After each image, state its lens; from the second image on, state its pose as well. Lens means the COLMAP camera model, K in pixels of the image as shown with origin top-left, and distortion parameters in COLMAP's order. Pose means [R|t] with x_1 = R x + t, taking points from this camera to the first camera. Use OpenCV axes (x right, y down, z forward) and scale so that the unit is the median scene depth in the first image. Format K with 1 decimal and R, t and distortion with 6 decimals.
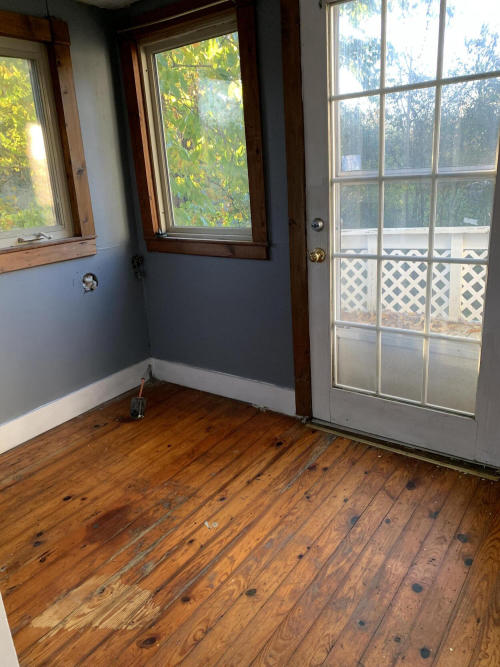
lens RADIAL K [[508.5, 0, 247.8], [0, 508.5, 331.0], [0, 0, 1]] dist [0.029701, -0.021553]
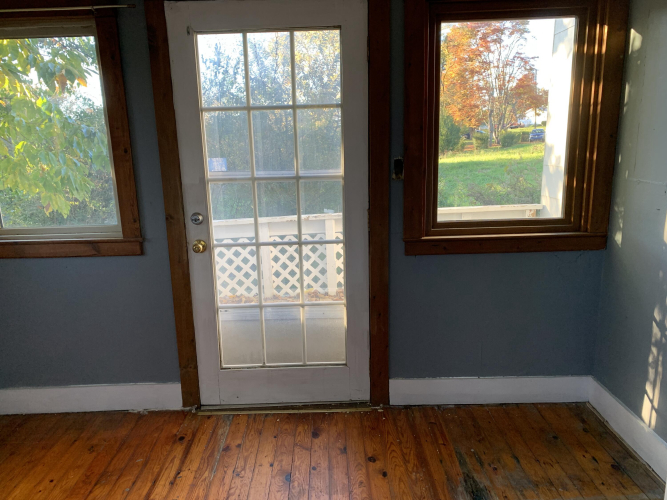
lens RADIAL K [[508.5, 0, 335.3], [0, 508.5, 249.4], [0, 0, 1]] dist [0.029701, -0.021553]
pose [[0.800499, -0.077347, 0.594323, -0.274021], [0.161801, 0.982707, -0.090038, 0.000073], [-0.577081, 0.168237, 0.799171, -0.022395]]
